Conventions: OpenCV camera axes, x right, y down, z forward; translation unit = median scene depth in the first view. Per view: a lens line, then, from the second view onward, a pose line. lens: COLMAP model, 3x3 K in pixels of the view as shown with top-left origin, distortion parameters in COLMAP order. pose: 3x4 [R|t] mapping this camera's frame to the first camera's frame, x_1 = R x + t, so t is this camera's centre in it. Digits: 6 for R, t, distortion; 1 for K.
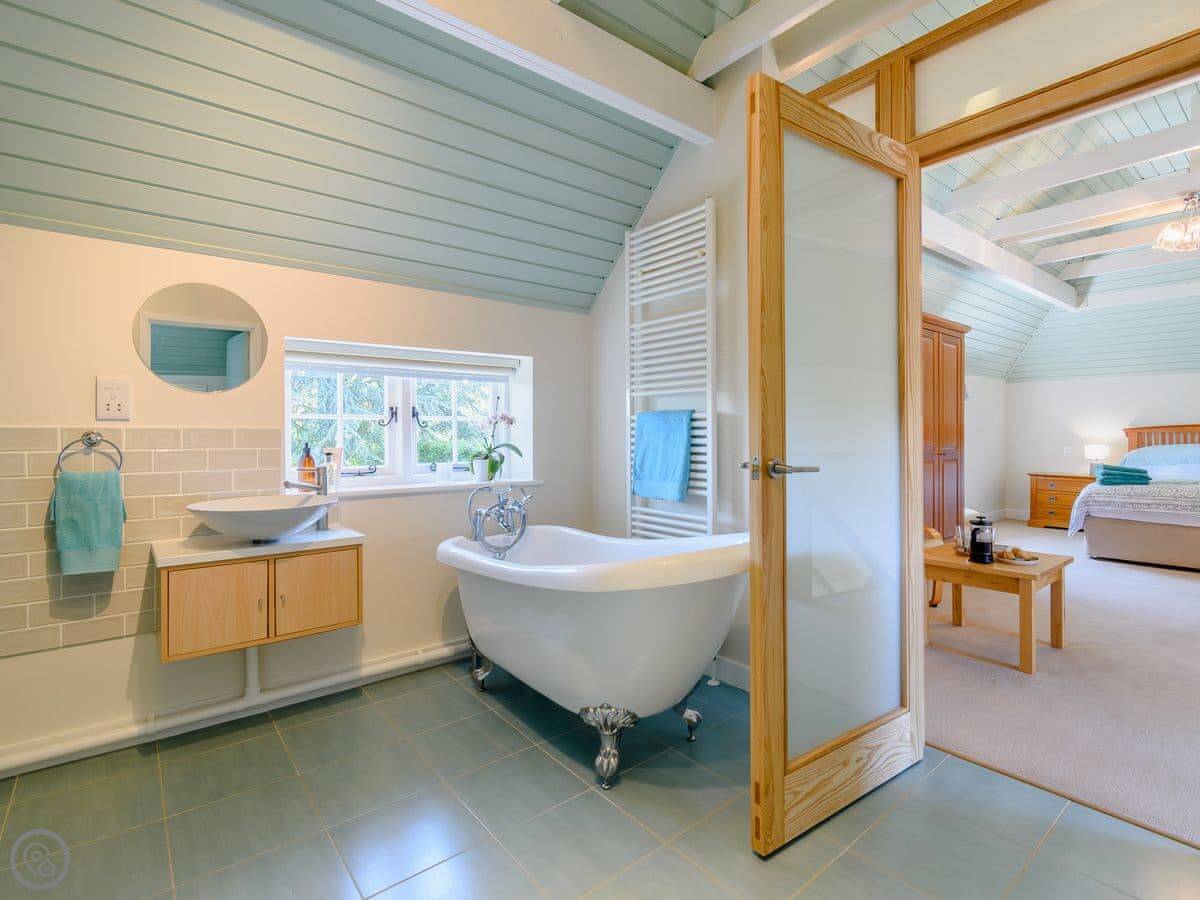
lens RADIAL K [[606.7, 0, 630.0], [0, 606.7, 440.1], [0, 0, 1]] dist [-0.000606, 0.000369]
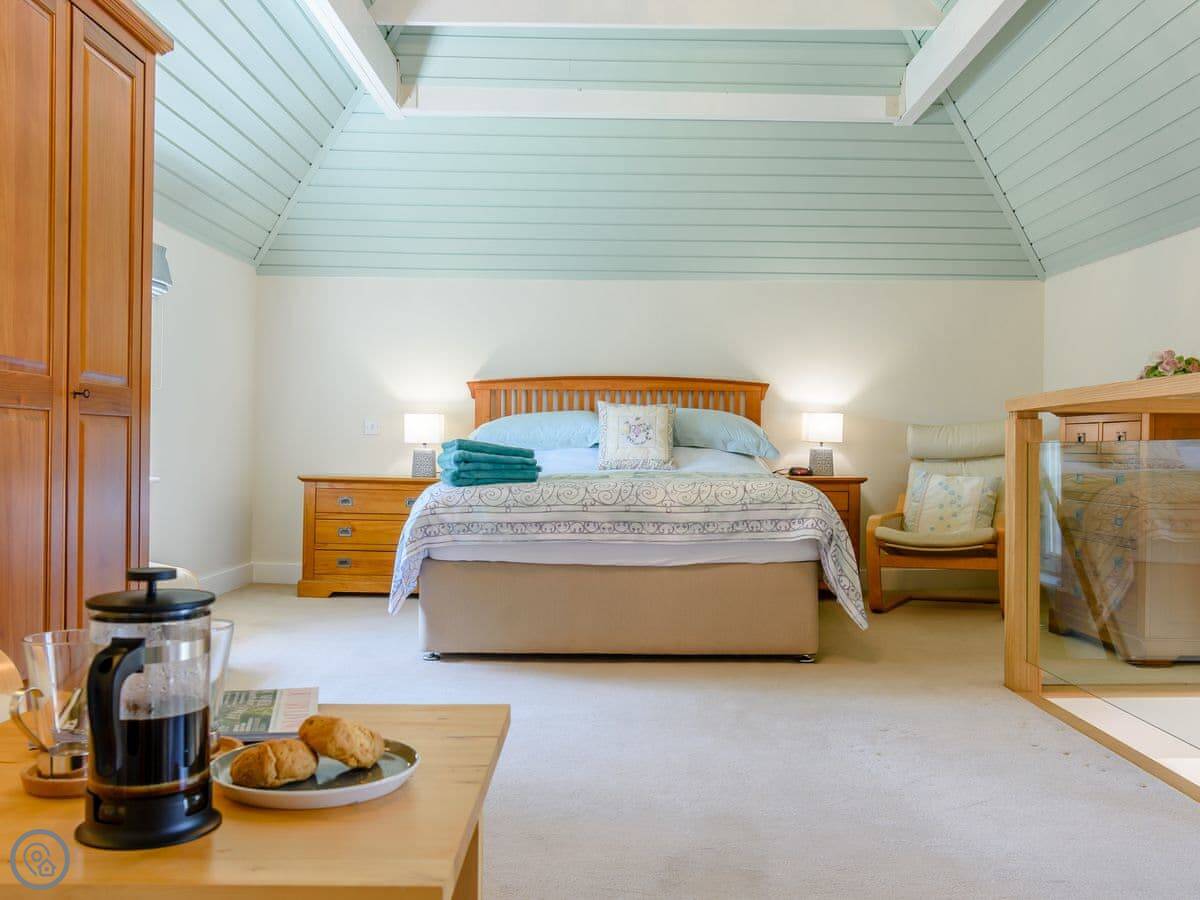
lens RADIAL K [[1138.7, 0, 622.7], [0, 1138.7, 442.0], [0, 0, 1]] dist [-0.009319, -0.006347]
pose [[0.643619, 0.012765, 0.765239, 0.226710], [-0.005106, 0.999910, -0.012385, 0.050620], [-0.765329, 0.004064, 0.643627, 0.374457]]
